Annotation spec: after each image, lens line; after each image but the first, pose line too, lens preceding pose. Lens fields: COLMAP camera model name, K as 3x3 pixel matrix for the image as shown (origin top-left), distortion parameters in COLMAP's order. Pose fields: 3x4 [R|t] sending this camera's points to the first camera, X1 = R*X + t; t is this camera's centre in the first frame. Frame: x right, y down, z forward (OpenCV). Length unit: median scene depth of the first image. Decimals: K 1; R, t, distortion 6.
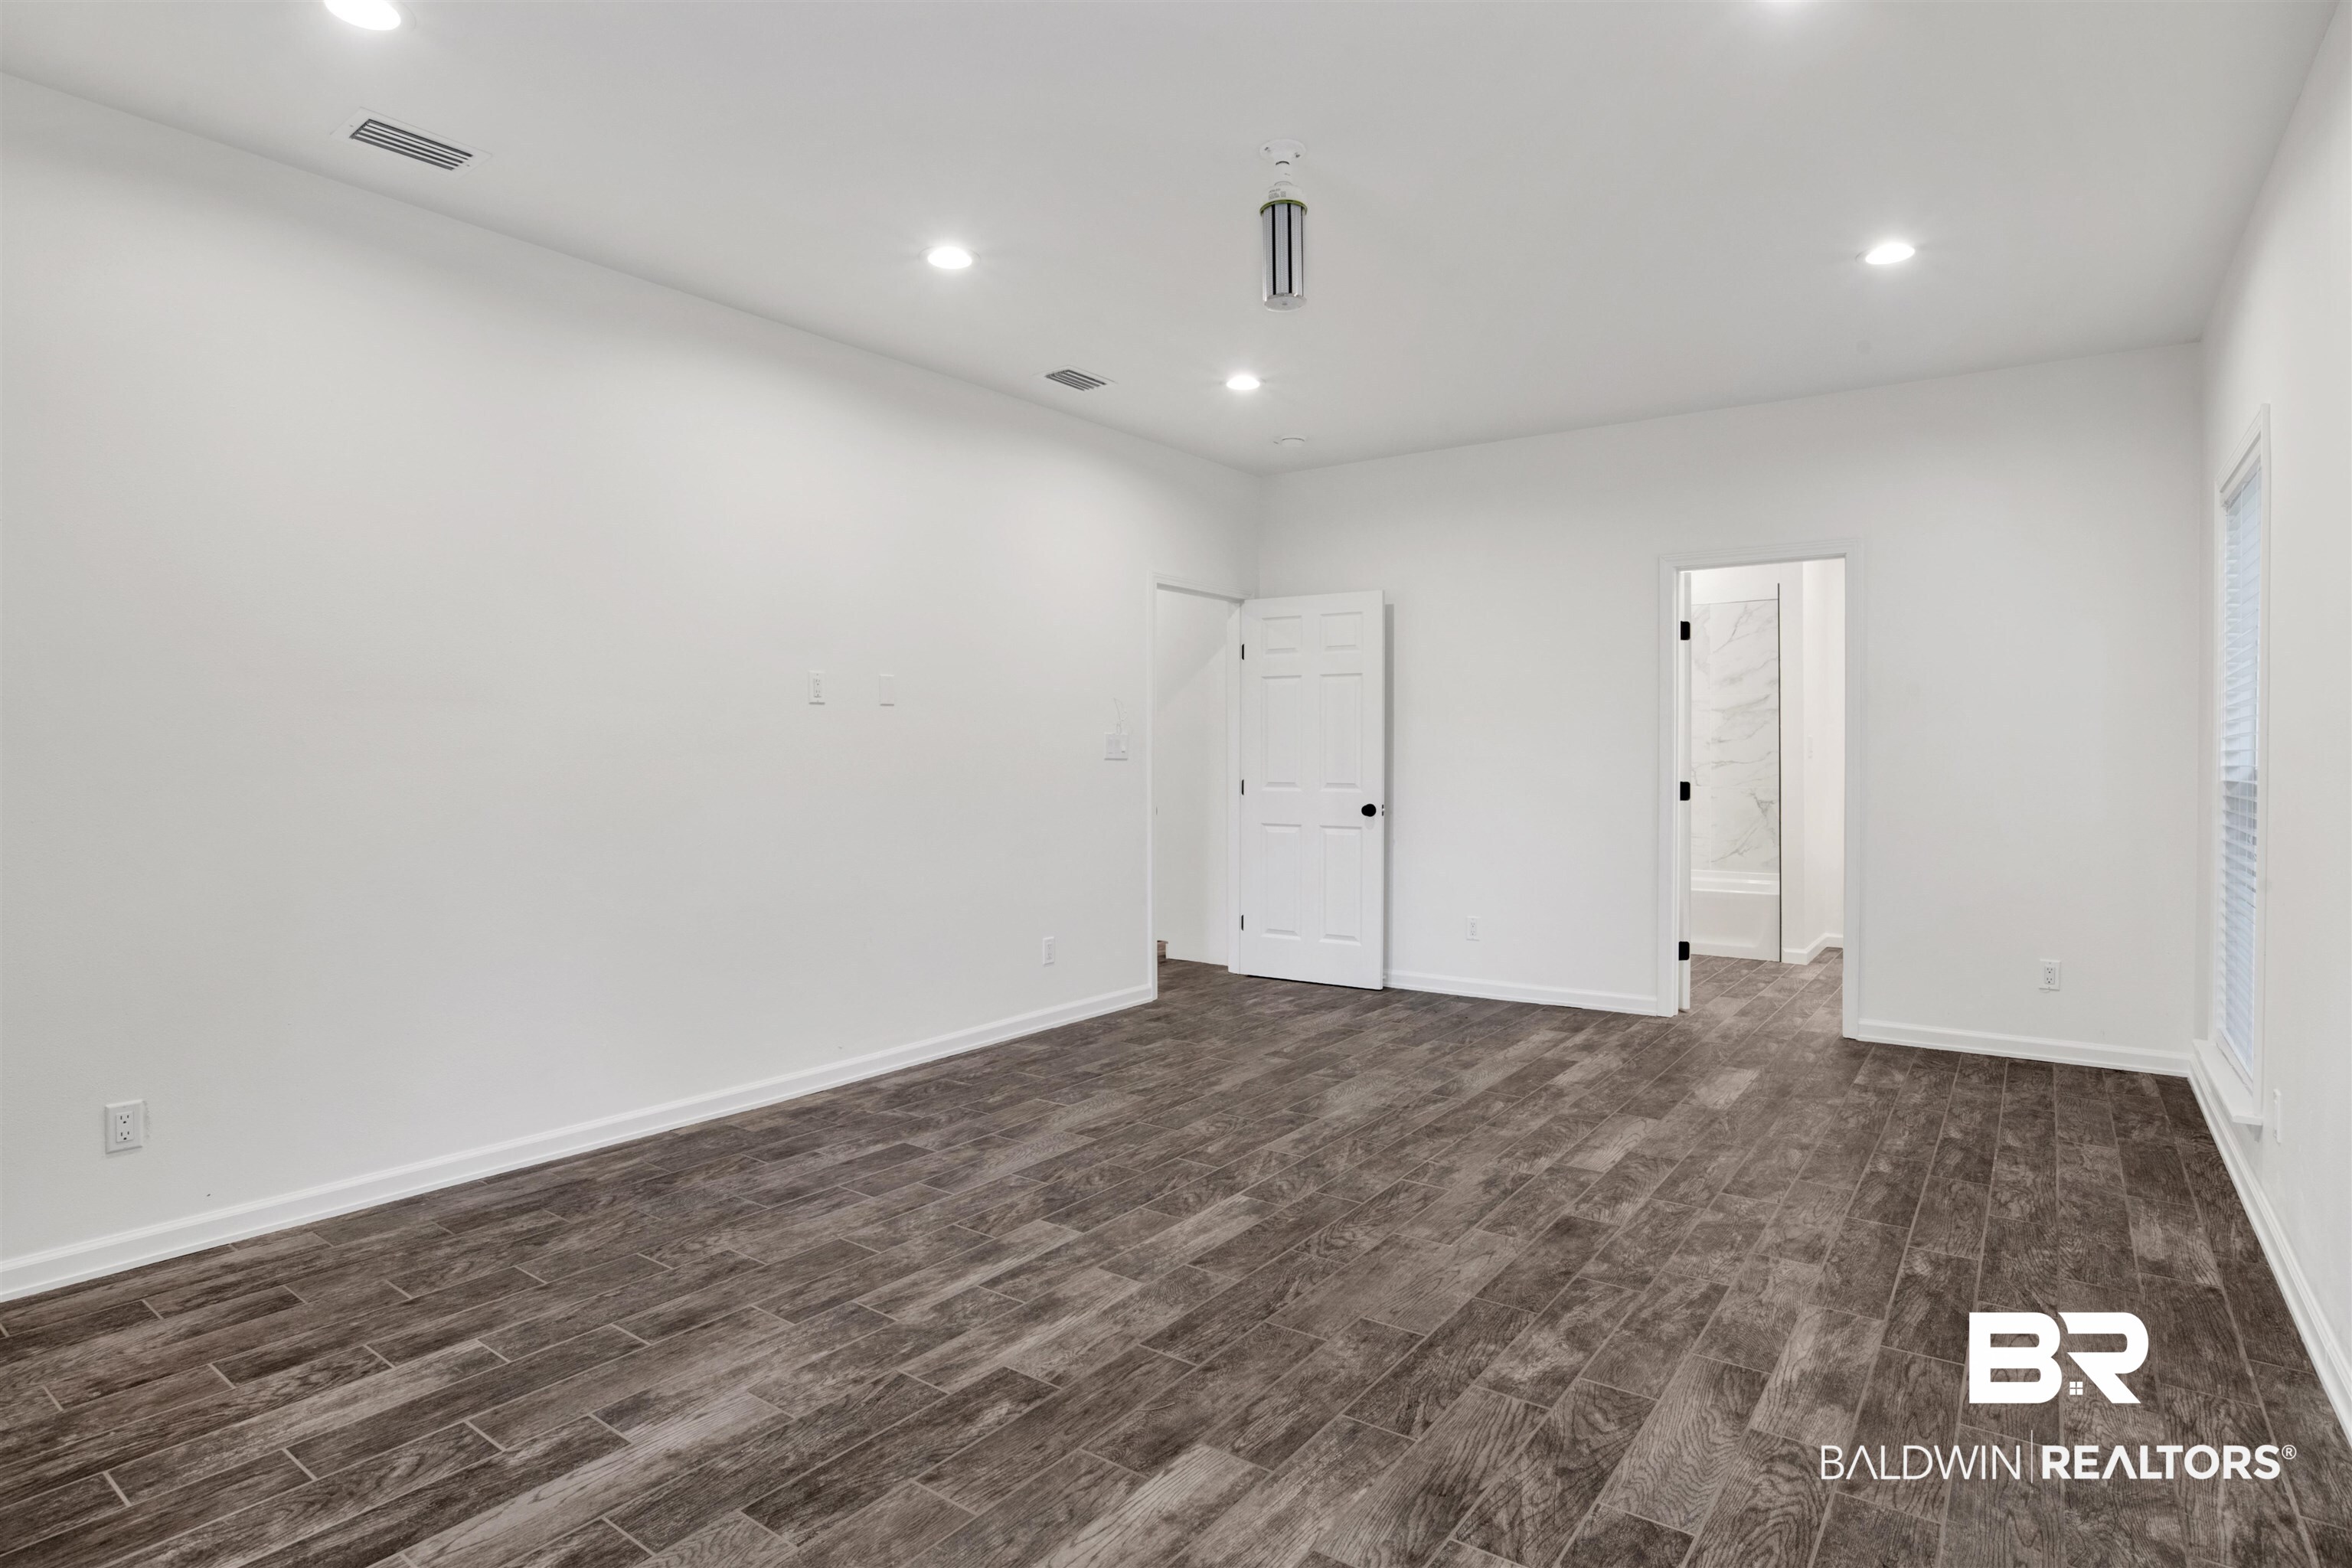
lens RADIAL K [[1224.6, 0, 1207.6], [0, 1224.6, 767.4], [0, 0, 1]] dist [-0.068640, 0.024389]
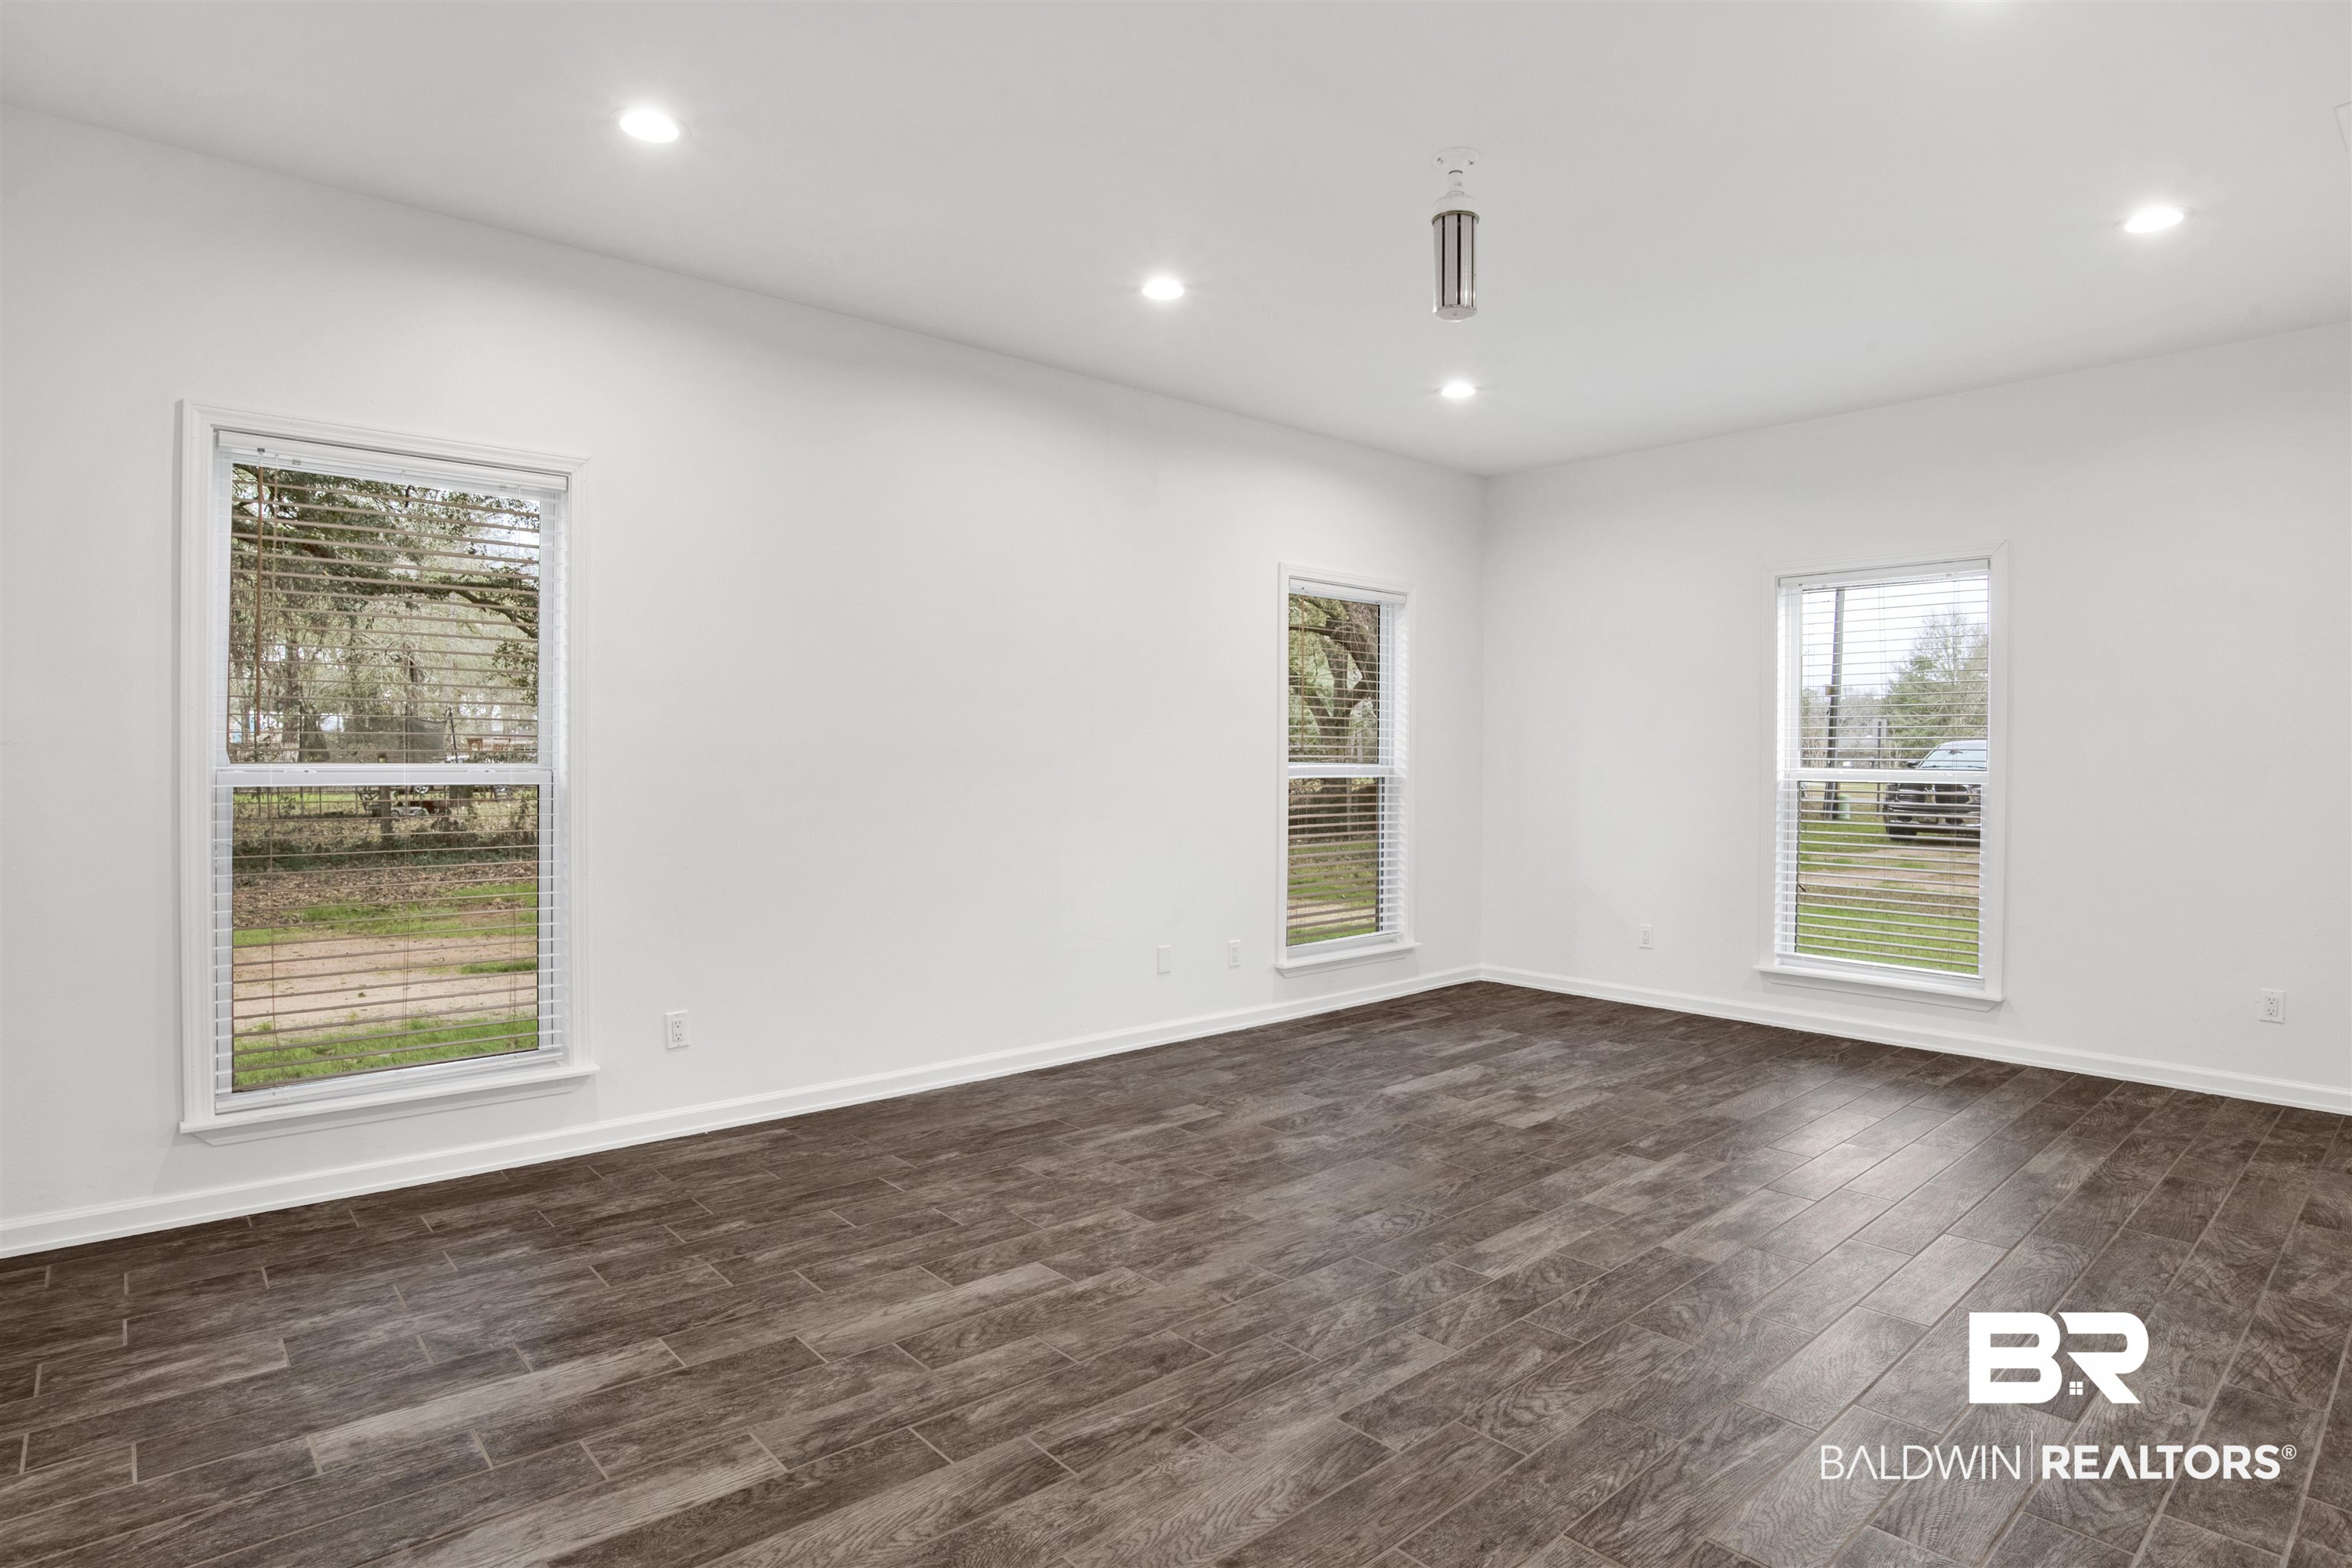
lens RADIAL K [[1236.2, 0, 1167.9], [0, 1236.2, 775.4], [0, 0, 1]] dist [-0.088790, 0.046299]
pose [[-0.969480, -0.009252, 0.244994, 0.047904], [-0.003670, 0.999723, 0.023229, -0.019337], [-0.245141, 0.021621, -0.969246, 2.058842]]
